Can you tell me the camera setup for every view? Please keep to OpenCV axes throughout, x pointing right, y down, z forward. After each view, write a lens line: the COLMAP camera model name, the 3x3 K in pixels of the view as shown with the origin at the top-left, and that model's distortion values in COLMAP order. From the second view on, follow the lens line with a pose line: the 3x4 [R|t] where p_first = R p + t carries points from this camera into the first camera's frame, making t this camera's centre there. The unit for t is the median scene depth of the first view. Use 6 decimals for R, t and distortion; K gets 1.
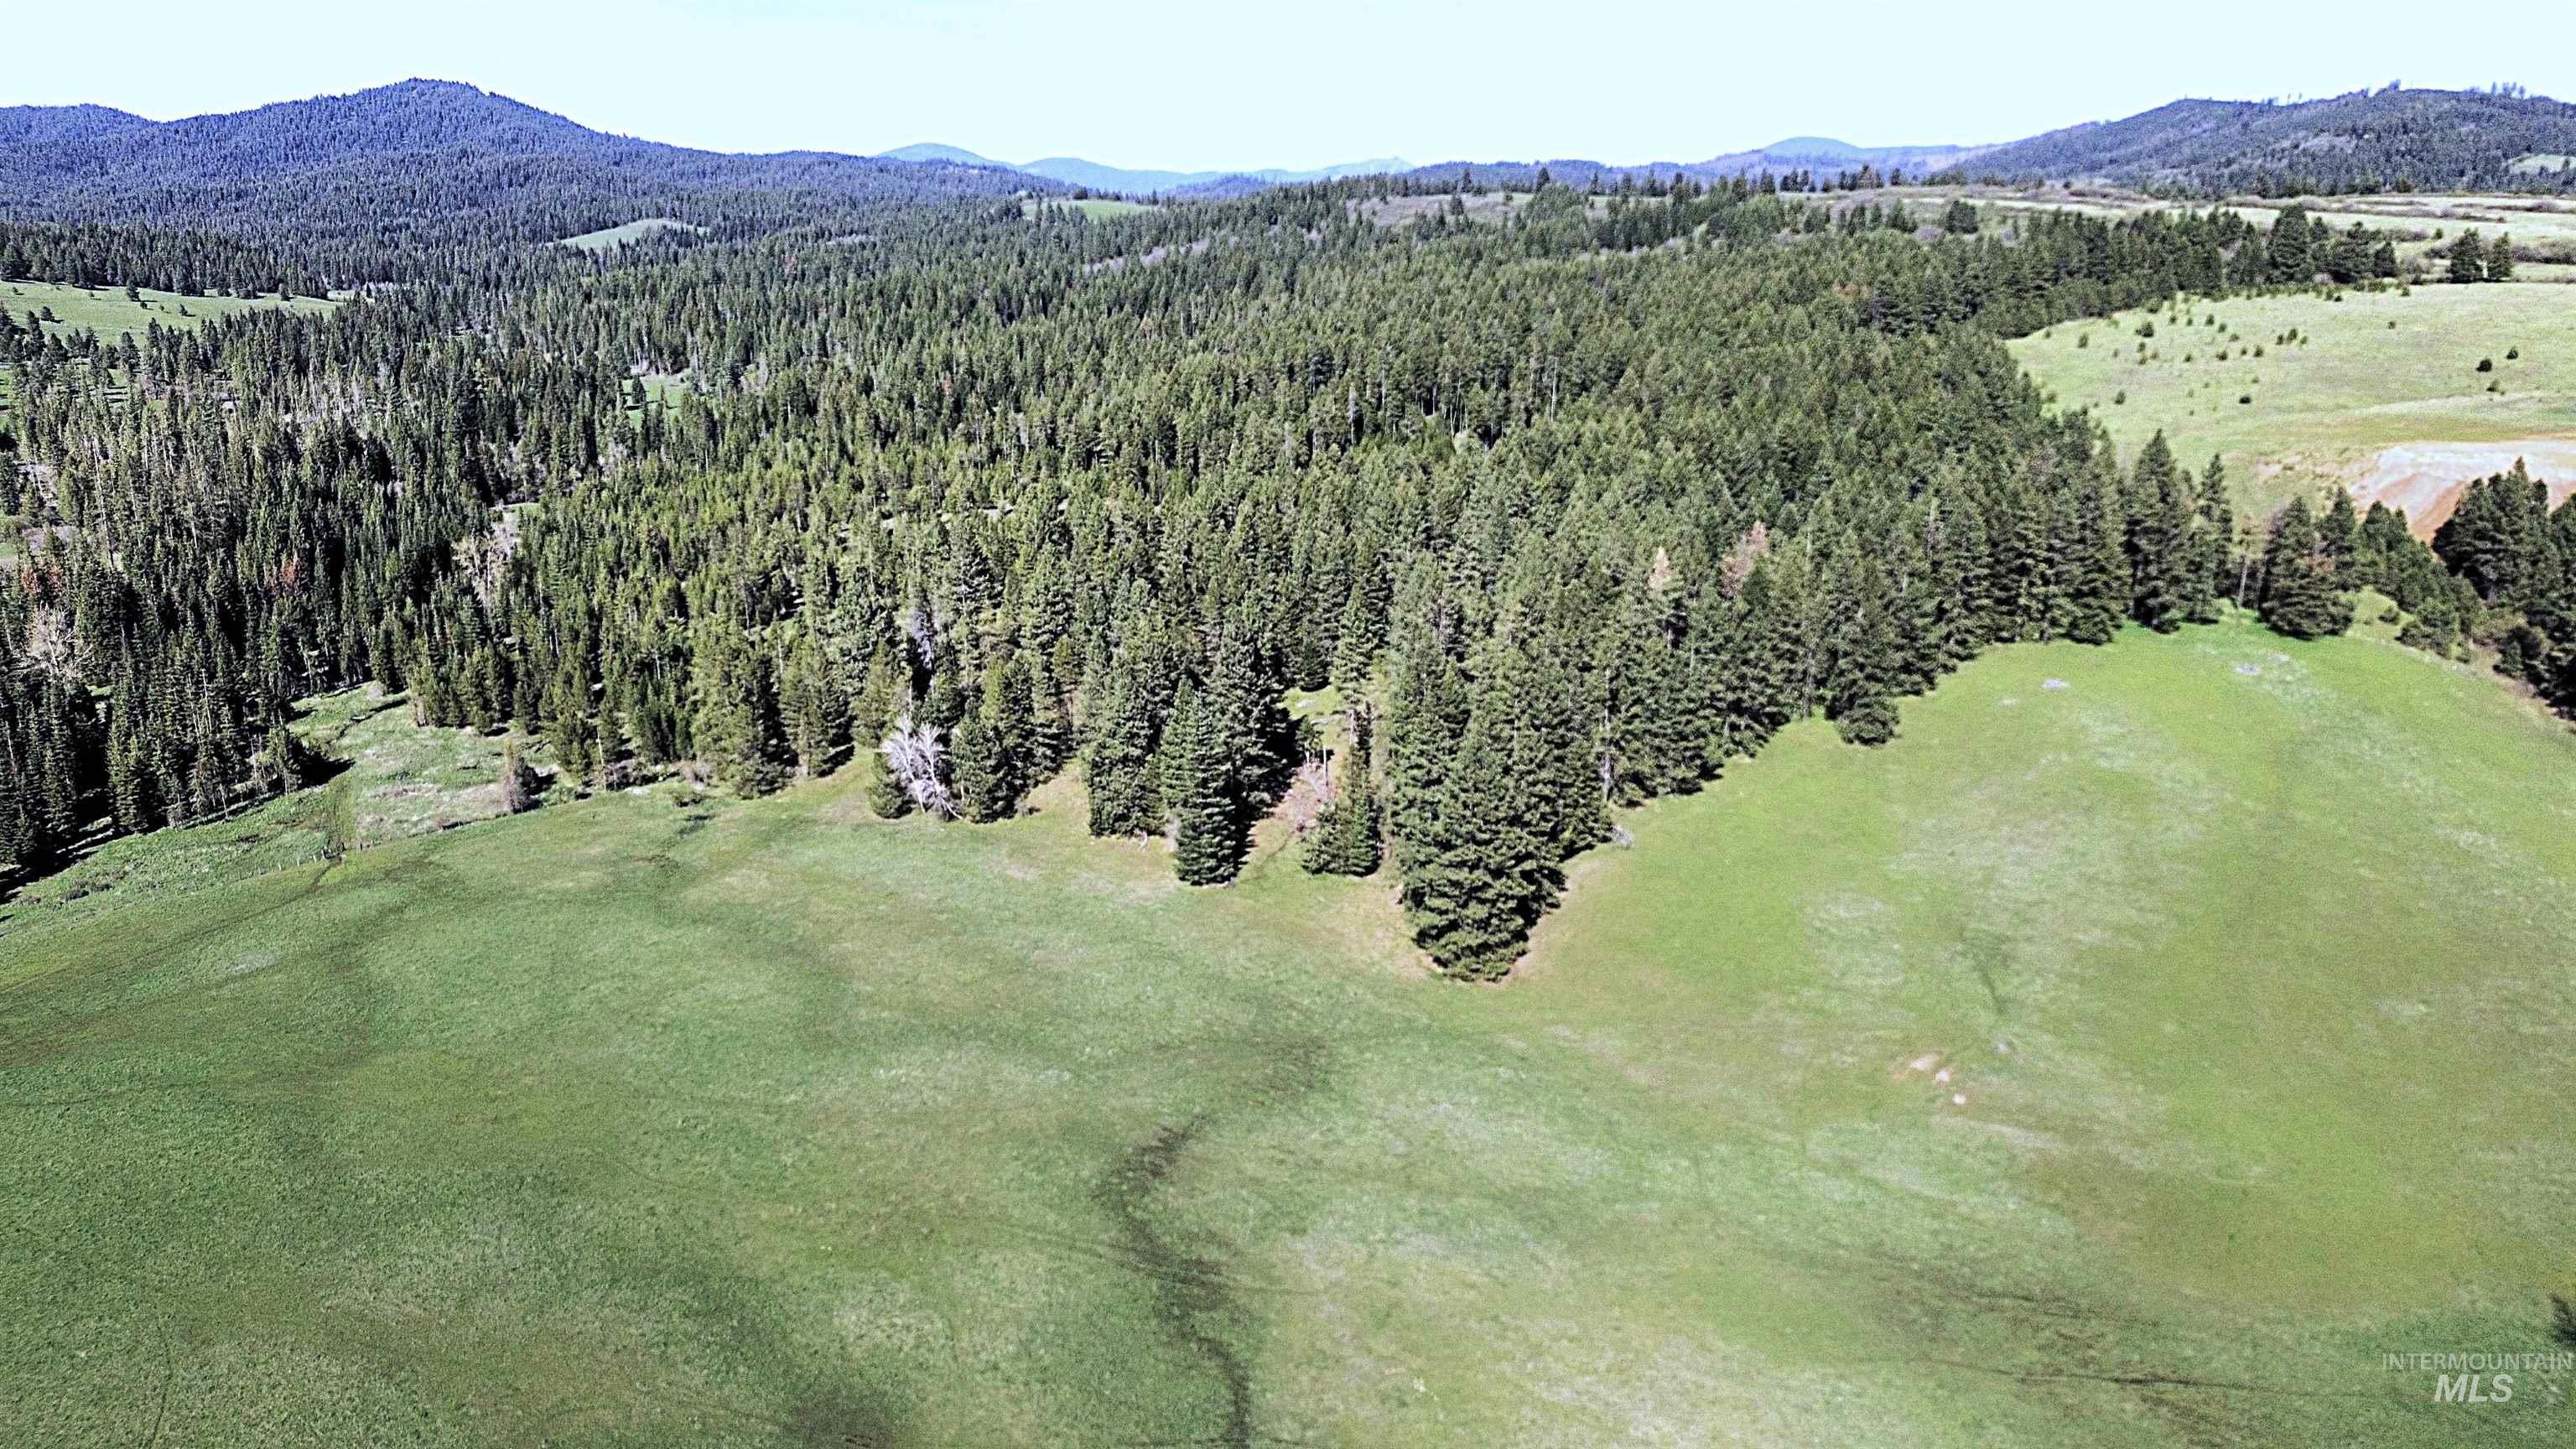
lens RADIAL K [[1830.4, 0, 1291.8], [0, 1830.4, 739.2], [0, 0, 1]] dist [0.092093, -0.087322]
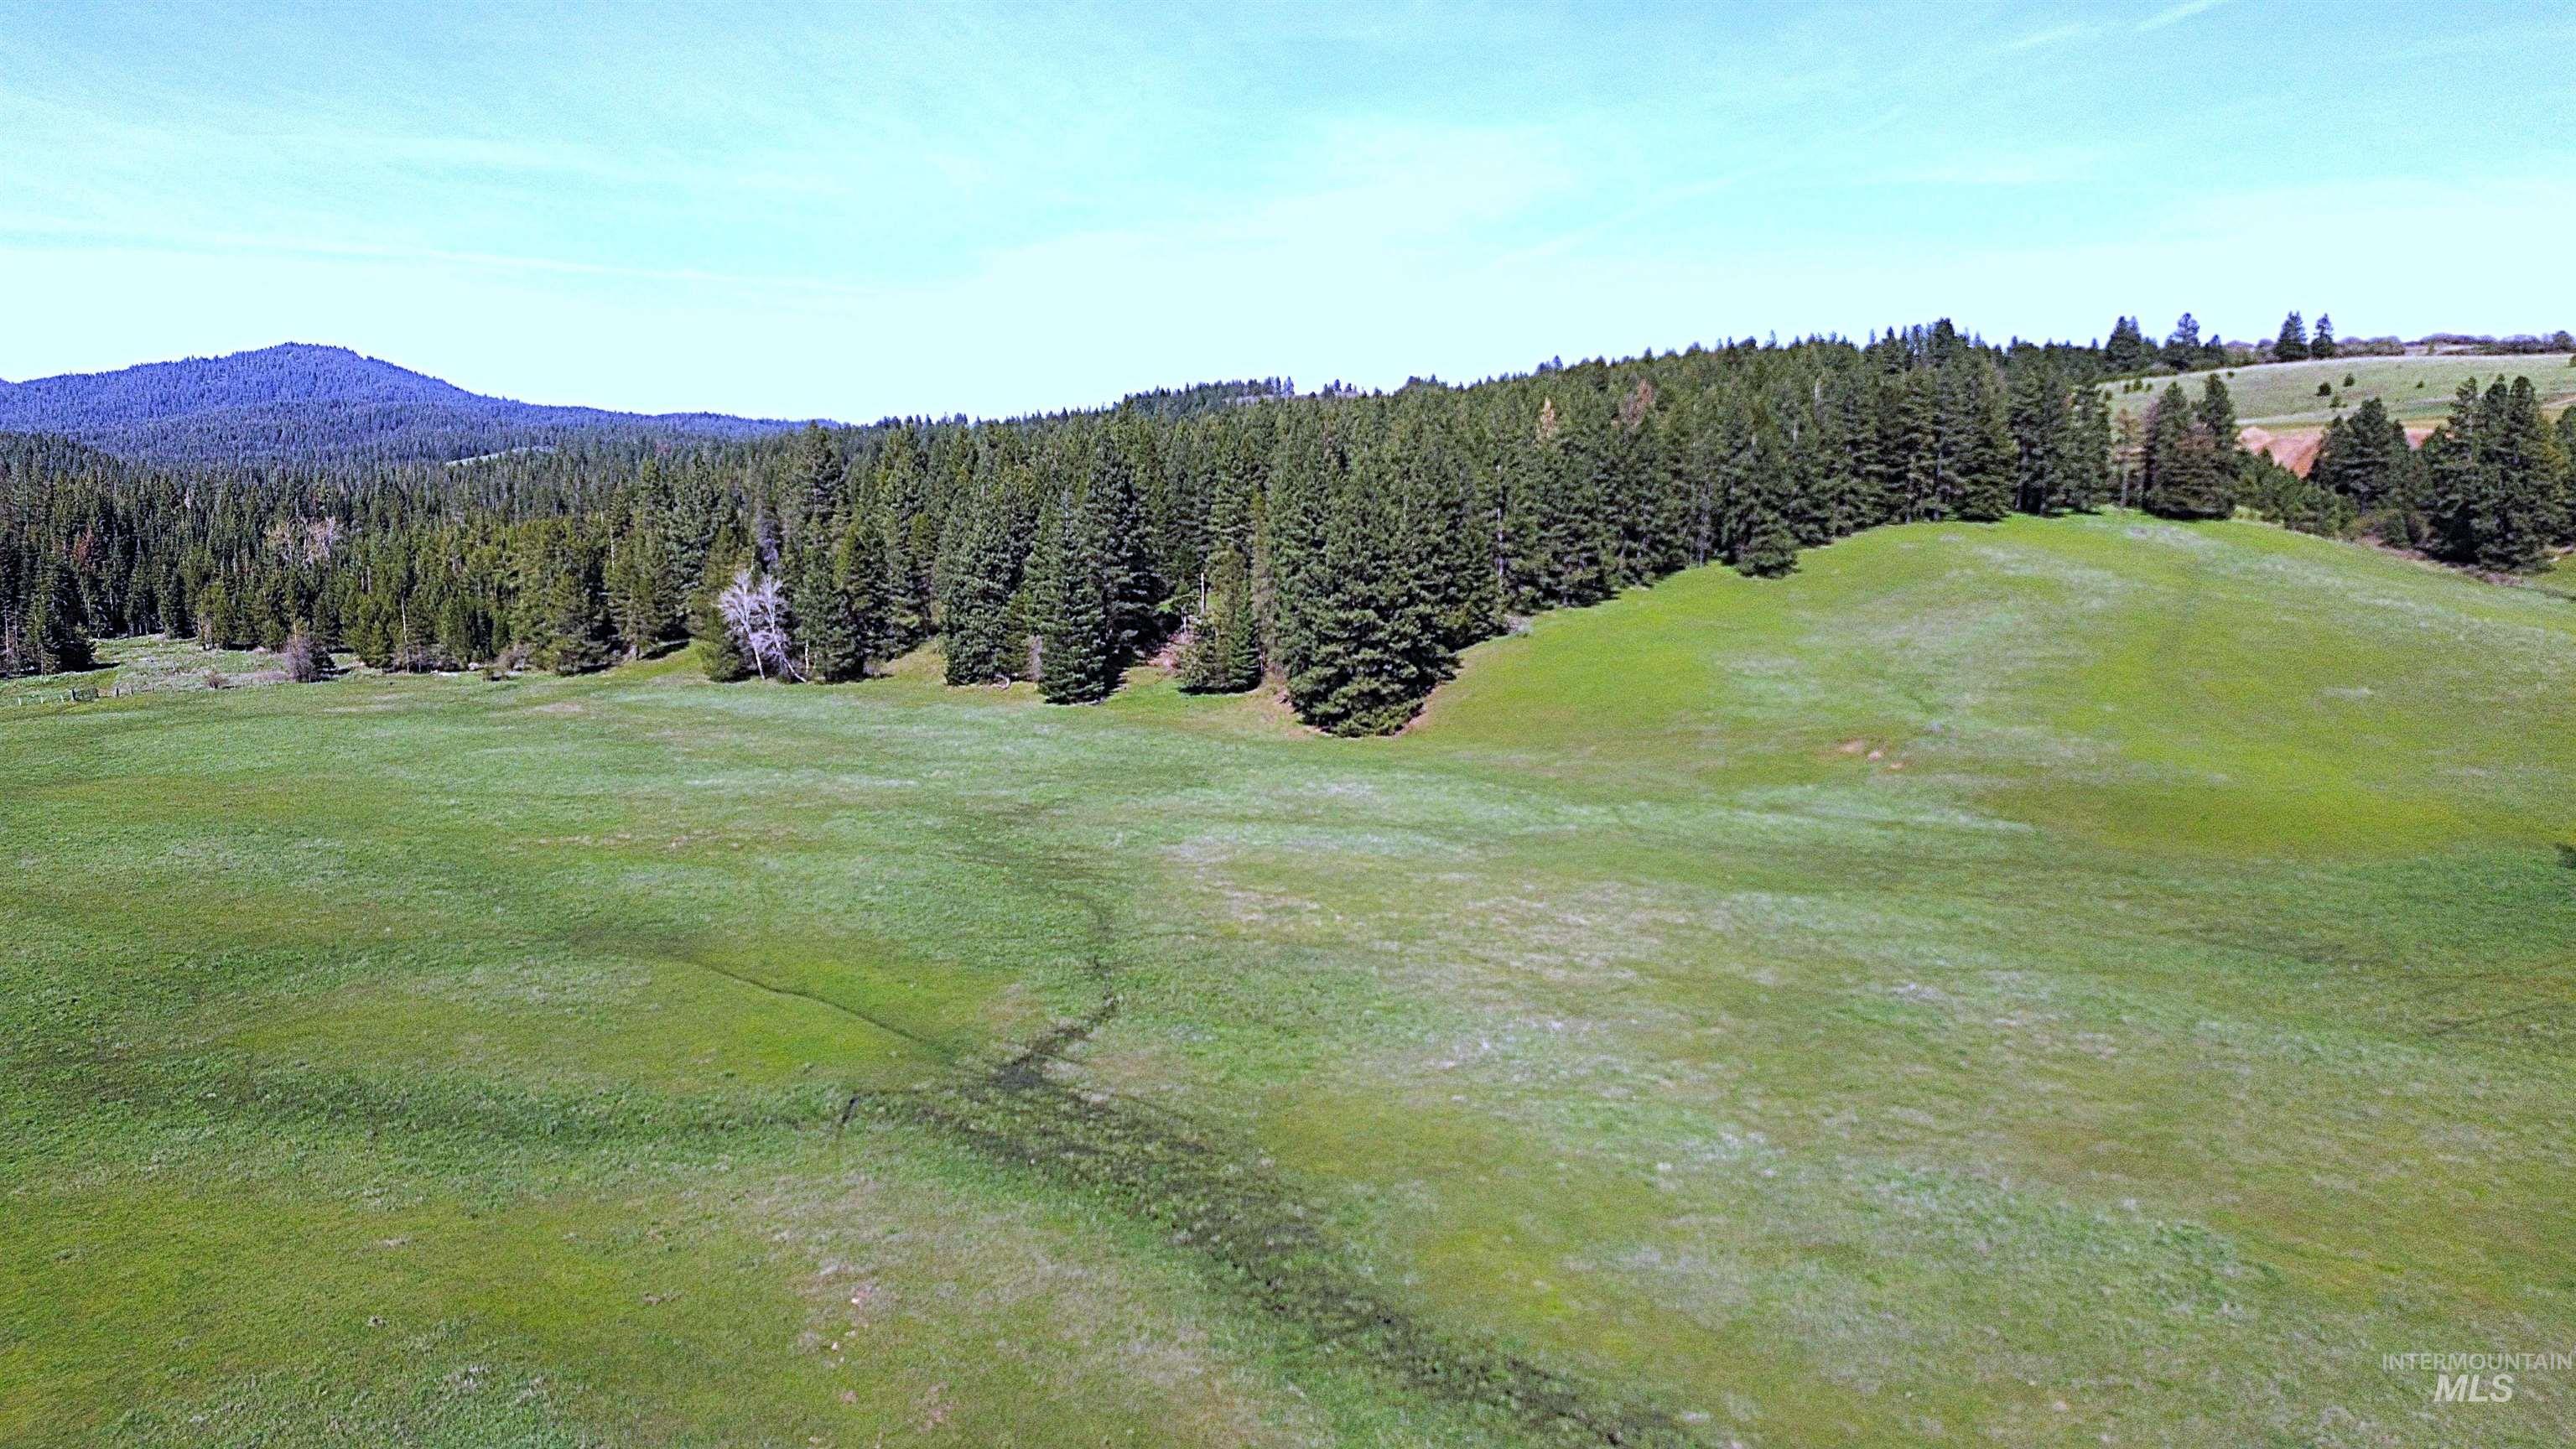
lens RADIAL K [[1830.4, 0, 1291.8], [0, 1830.4, 739.2], [0, 0, 1]] dist [0.092093, -0.087322]
pose [[0.997778, -0.004358, 0.066484, 0.001626], [0.014010, 0.989271, -0.145419, 0.218698], [-0.065137, 0.146027, 0.987134, 0.082876]]
